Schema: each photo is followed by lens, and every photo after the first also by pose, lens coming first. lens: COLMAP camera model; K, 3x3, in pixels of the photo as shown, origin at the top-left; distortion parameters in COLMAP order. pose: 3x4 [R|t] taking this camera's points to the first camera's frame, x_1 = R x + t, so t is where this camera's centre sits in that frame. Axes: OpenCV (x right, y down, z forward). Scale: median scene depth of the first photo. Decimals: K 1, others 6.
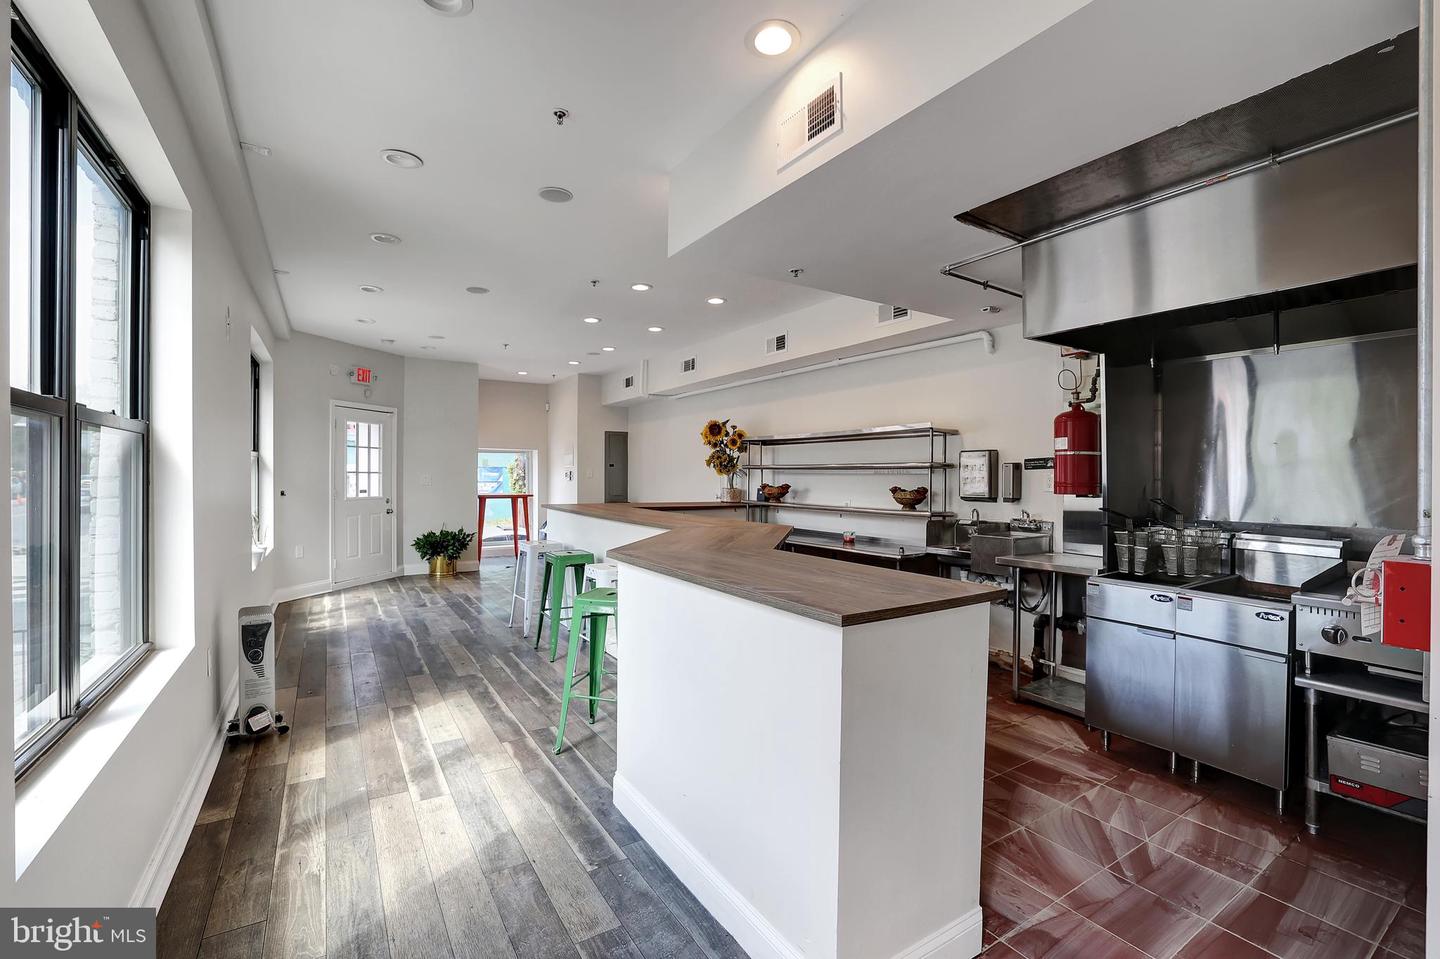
lens RADIAL K [[633.6, 0, 724.2], [0, 633.6, 478.3], [0, 0, 1]] dist [-0.022158, 0.005014]
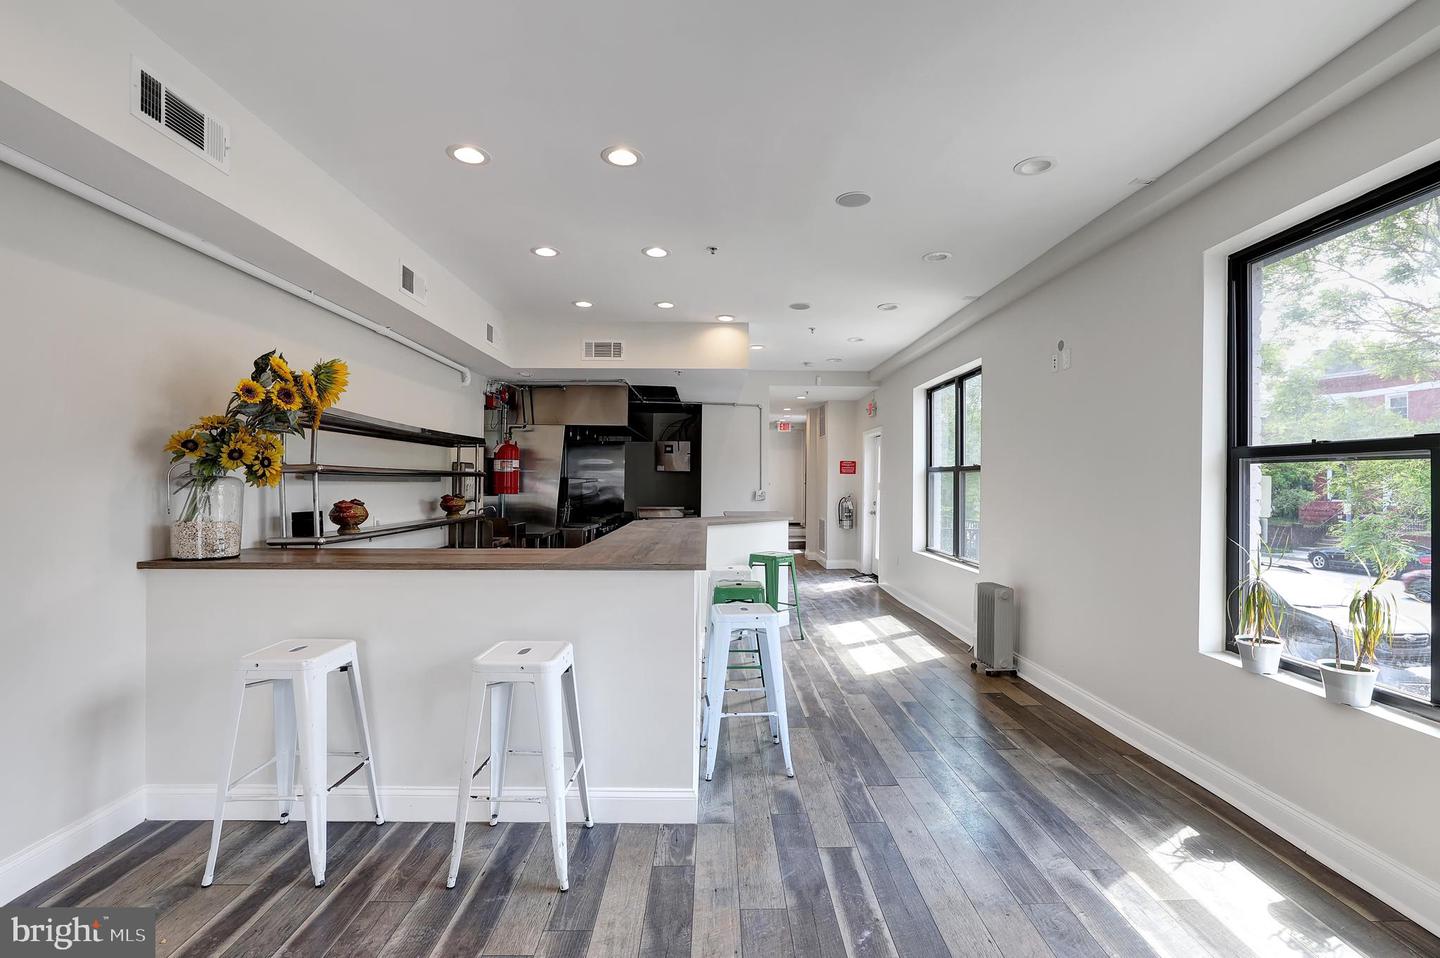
lens RADIAL K [[633.6, 0, 721.4], [0, 633.6, 480.3], [0, 0, 1]] dist [-0.022158, 0.005014]
pose [[-0.849710, -0.007105, 0.527202, -0.824088], [-0.007409, 0.999971, 0.001536, -0.020097], [-0.527198, -0.002601, -0.849738, 2.152943]]
